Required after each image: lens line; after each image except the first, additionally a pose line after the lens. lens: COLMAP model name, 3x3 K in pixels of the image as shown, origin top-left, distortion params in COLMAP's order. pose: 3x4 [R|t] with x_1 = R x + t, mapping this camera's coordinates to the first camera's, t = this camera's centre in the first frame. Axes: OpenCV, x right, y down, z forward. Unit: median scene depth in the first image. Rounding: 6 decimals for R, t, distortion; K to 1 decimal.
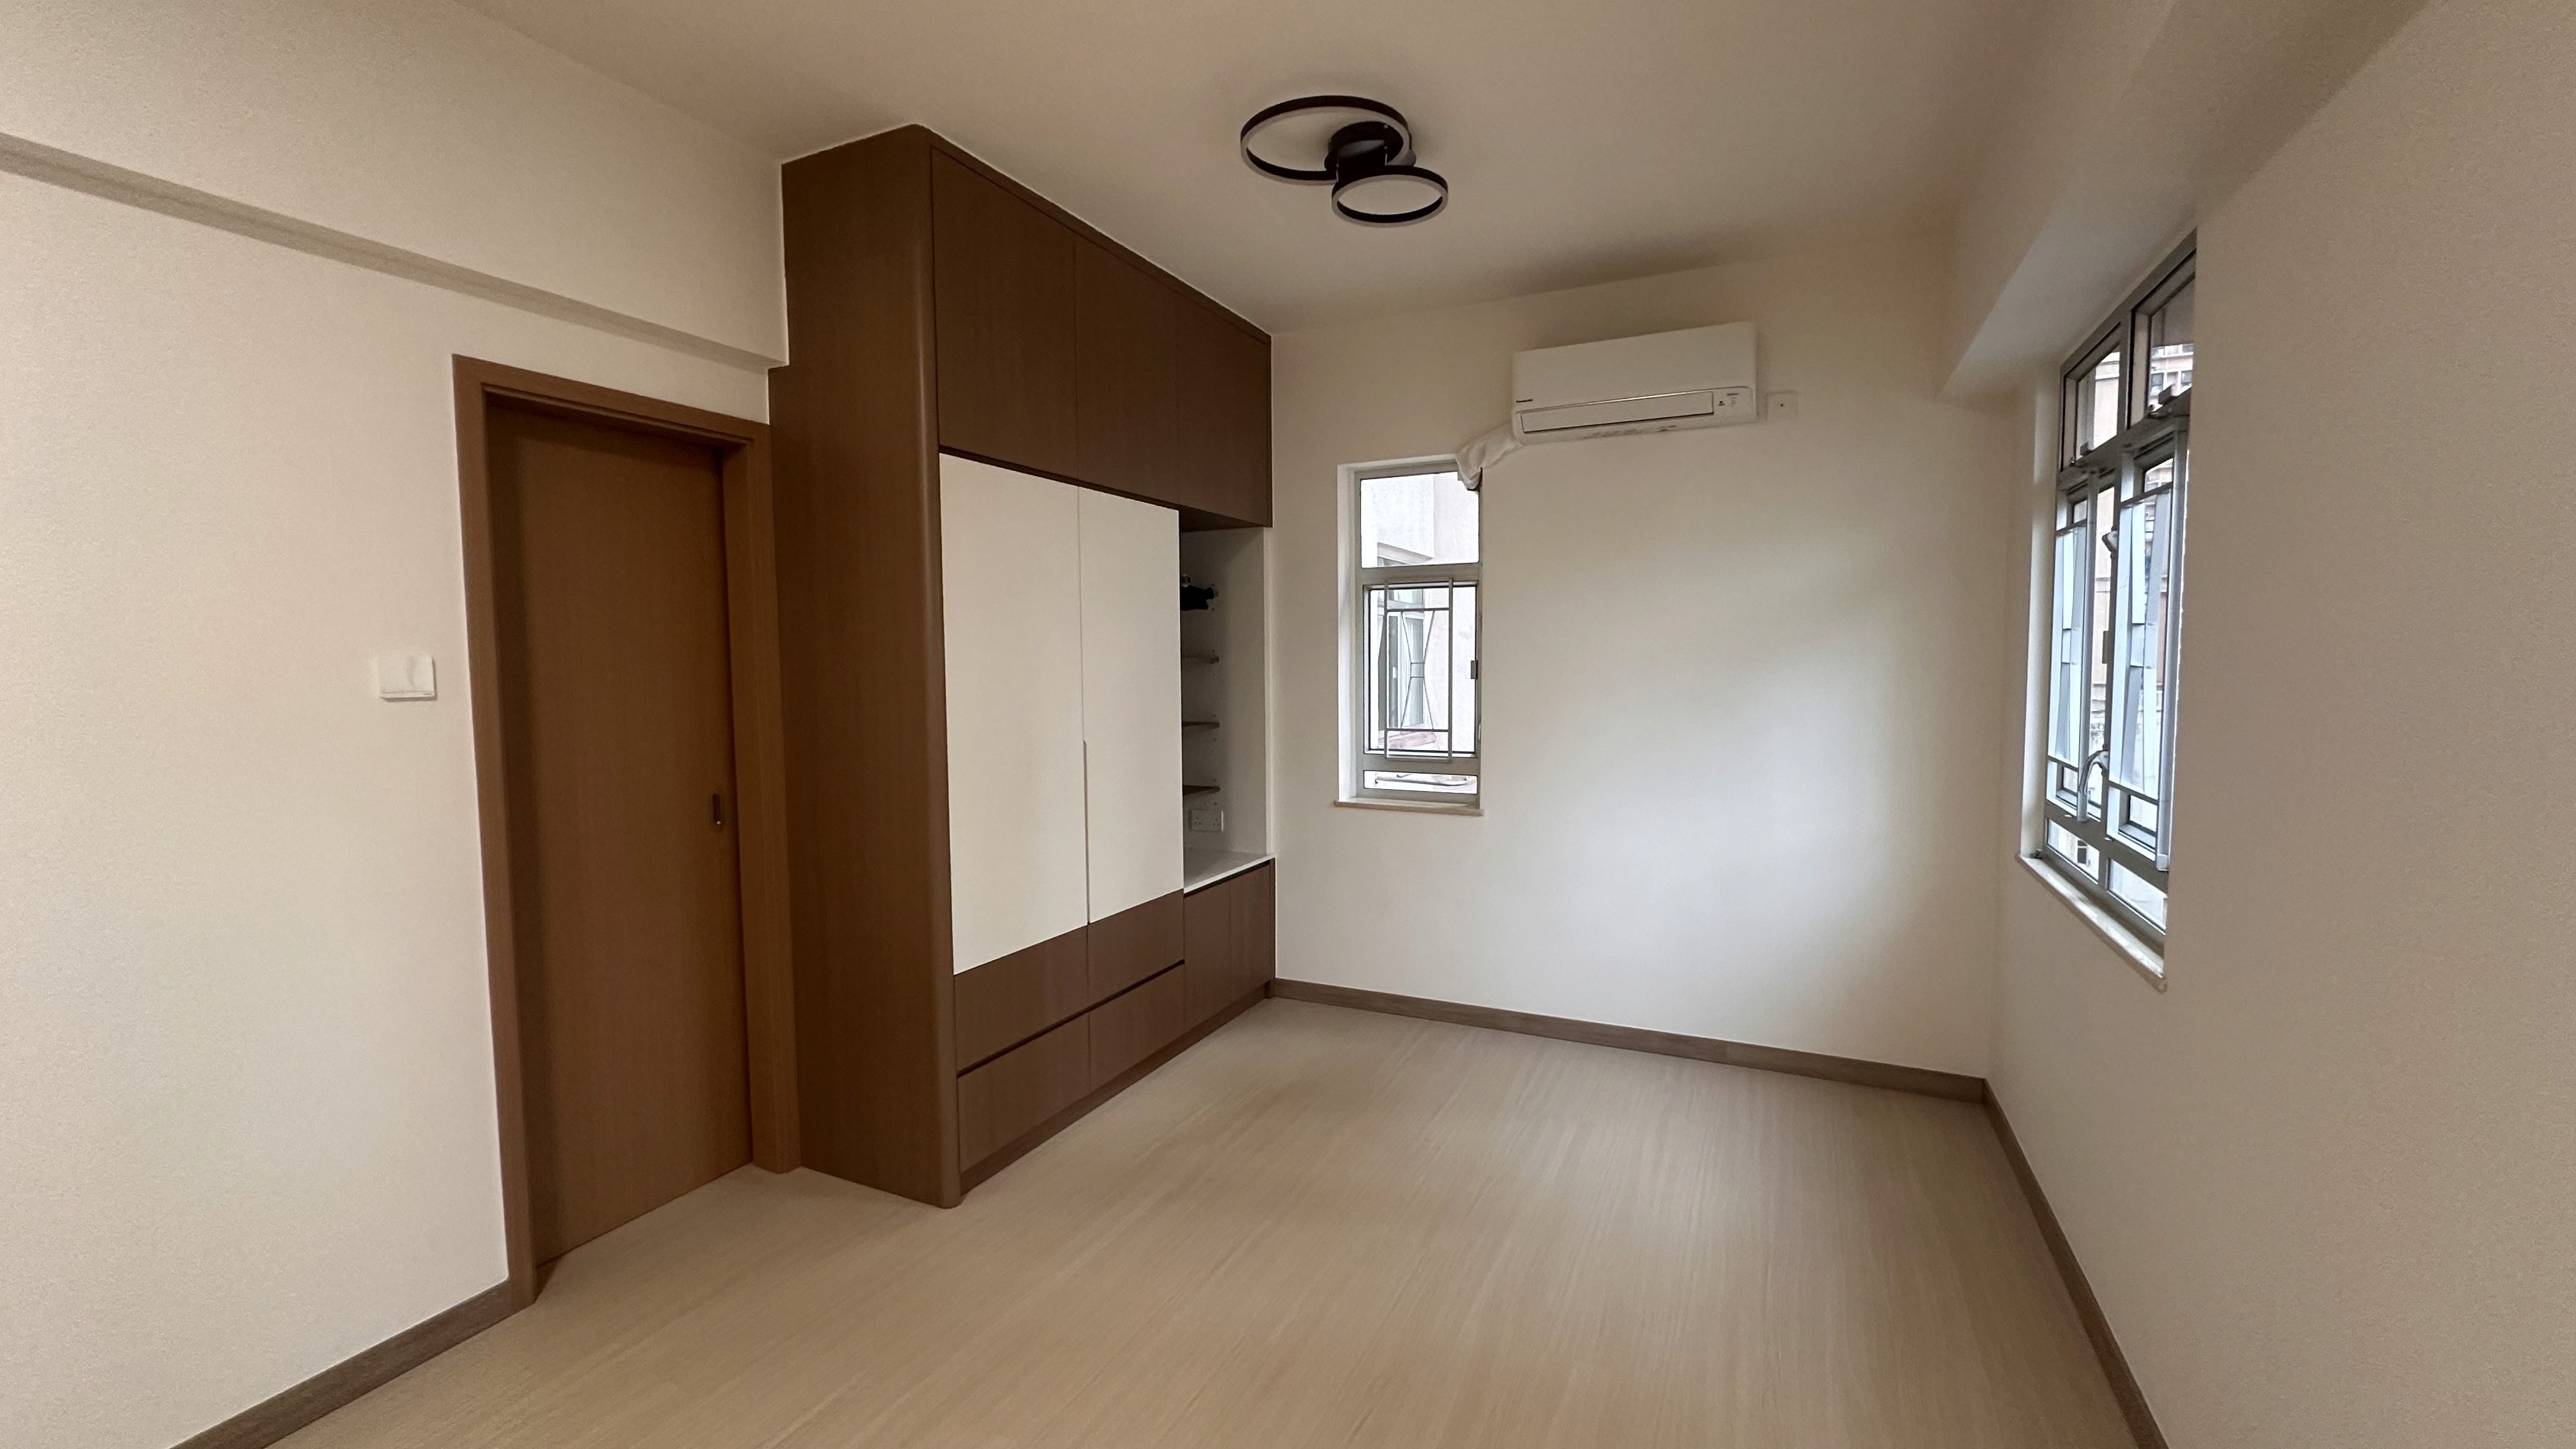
lens RADIAL K [[1033.3, 0, 1287.4], [0, 1033.3, 721.8], [0, 0, 1]] dist [-0.002827, 0.000378]
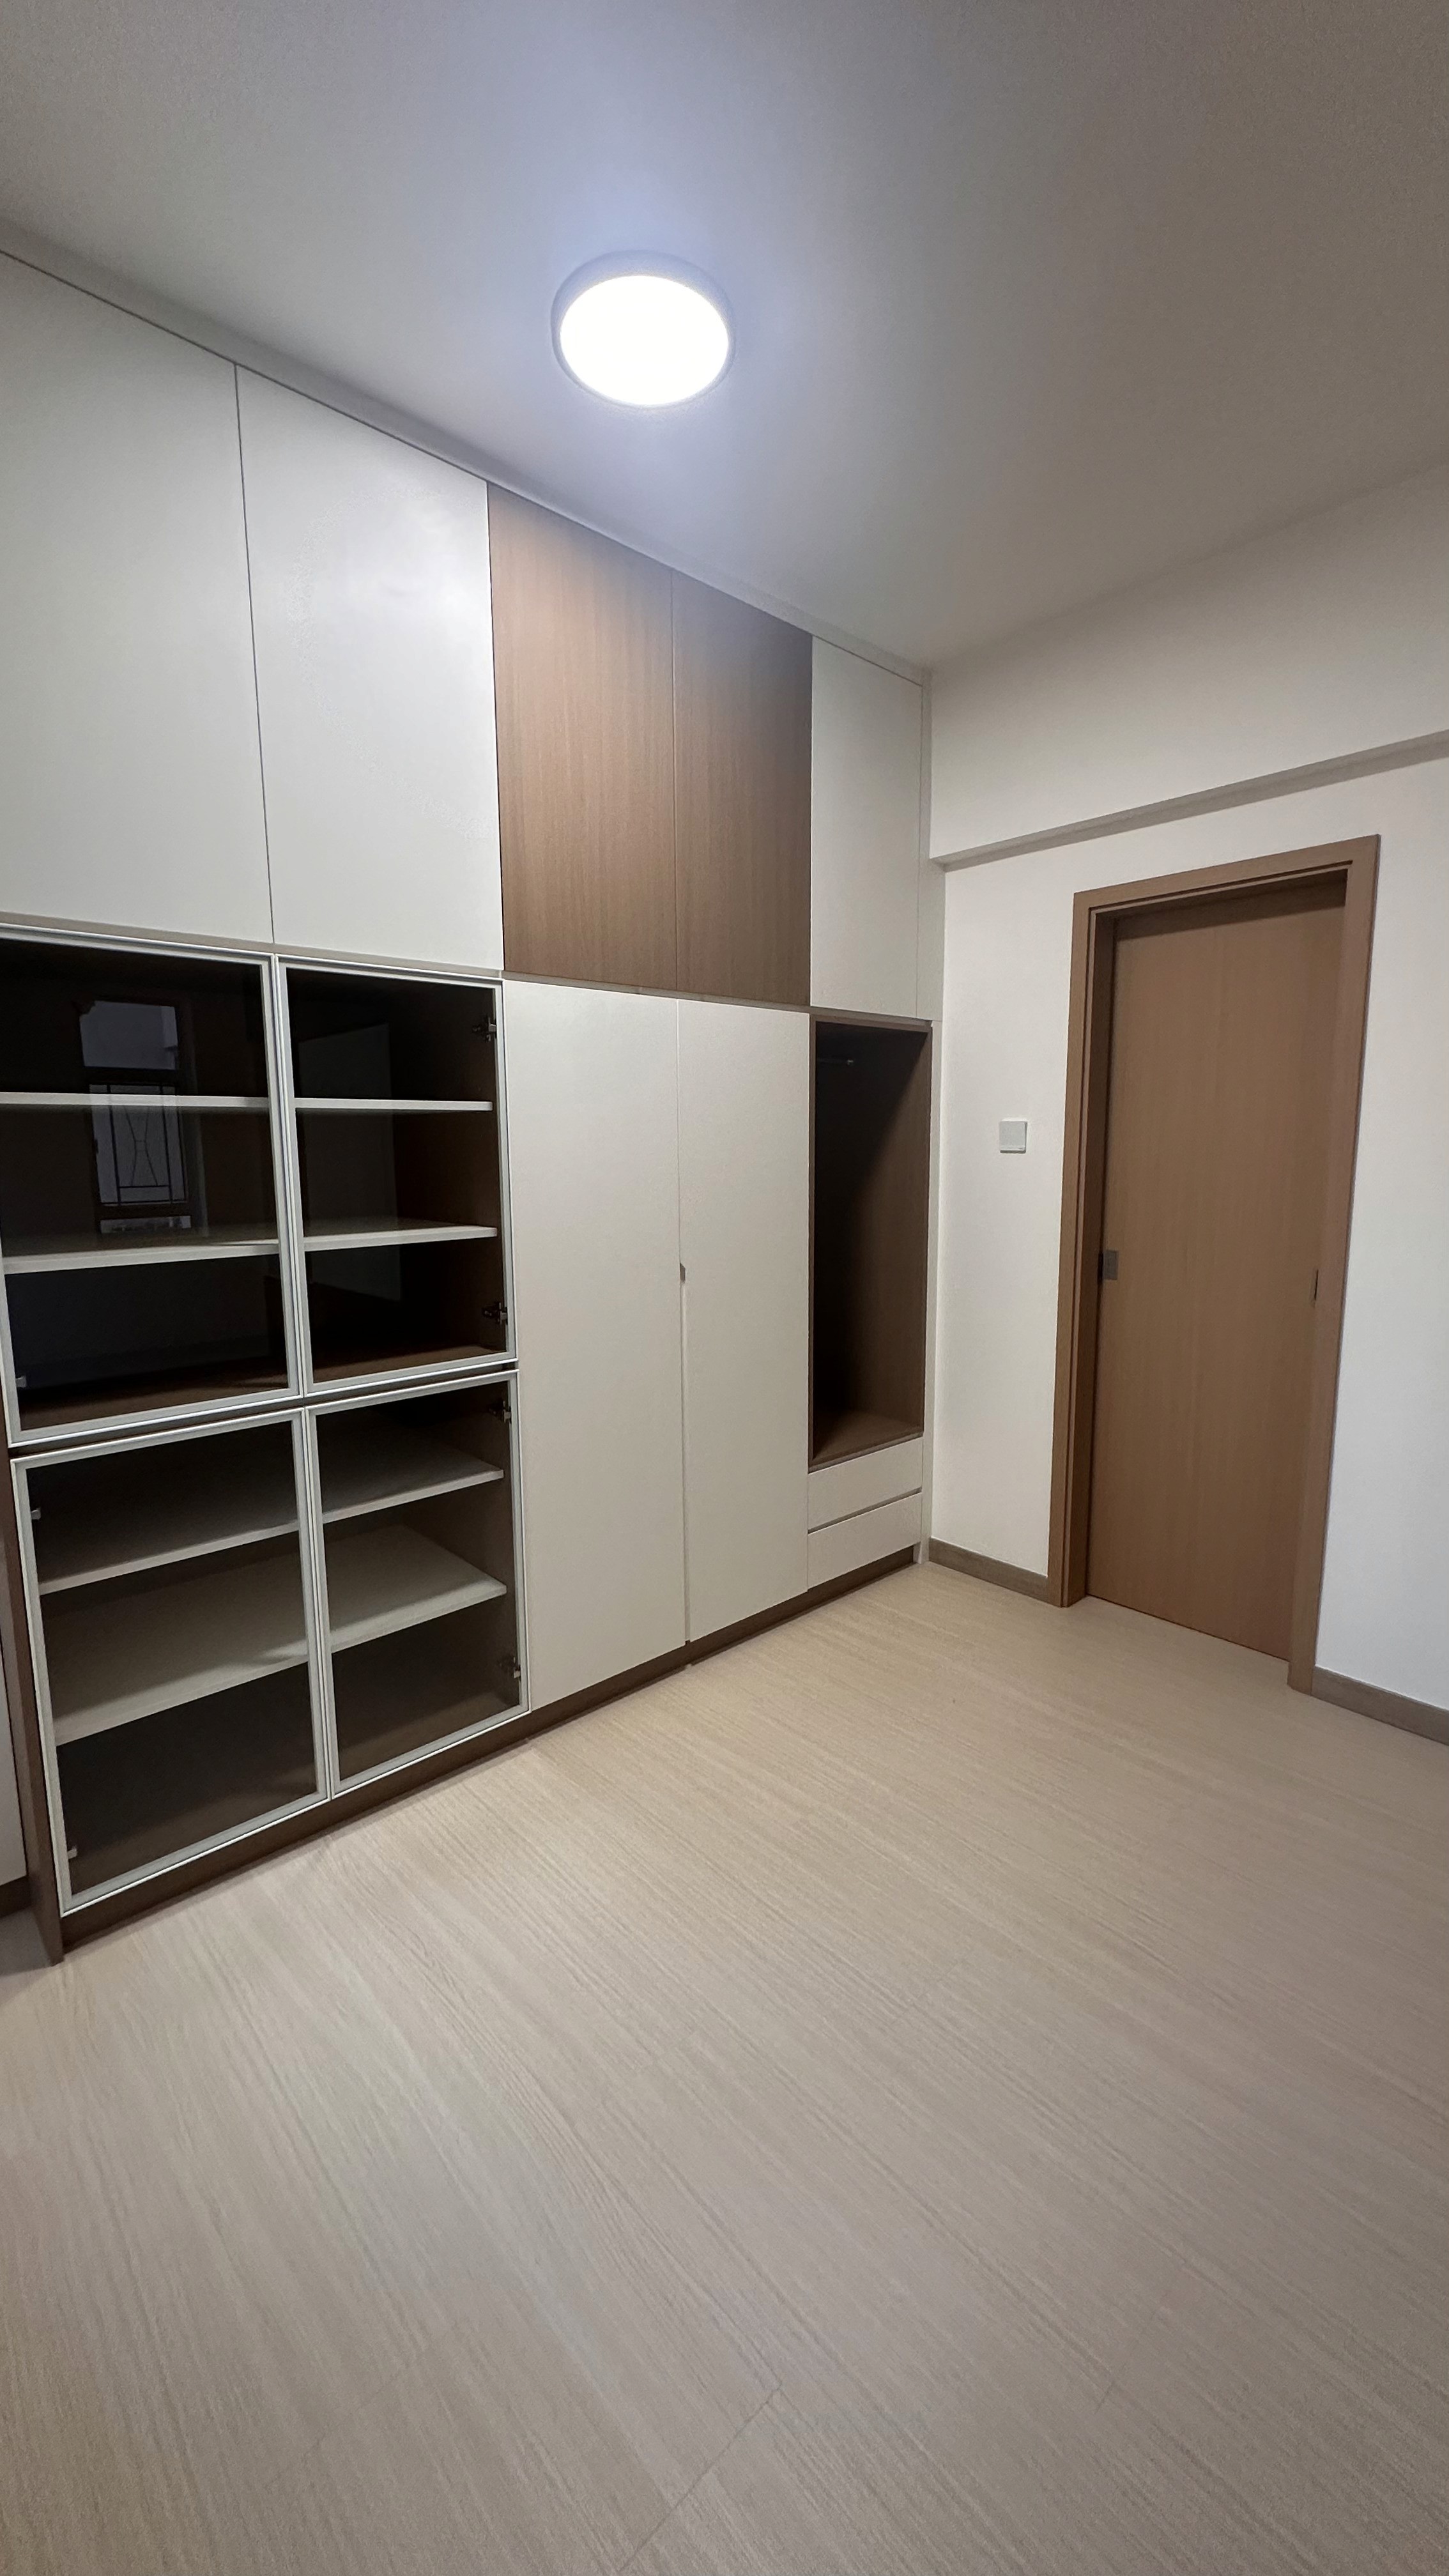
lens RADIAL K [[1033.3, 0, 716.5], [0, 1033.3, 1296.3], [0, 0, 1]] dist [-0.002827, 0.000378]
pose [[-0.374422, 0.133732, -0.917564, 0.481593], [-0.049282, 0.985277, 0.163711, -0.027024], [0.925948, 0.106516, -0.362319, 0.802313]]
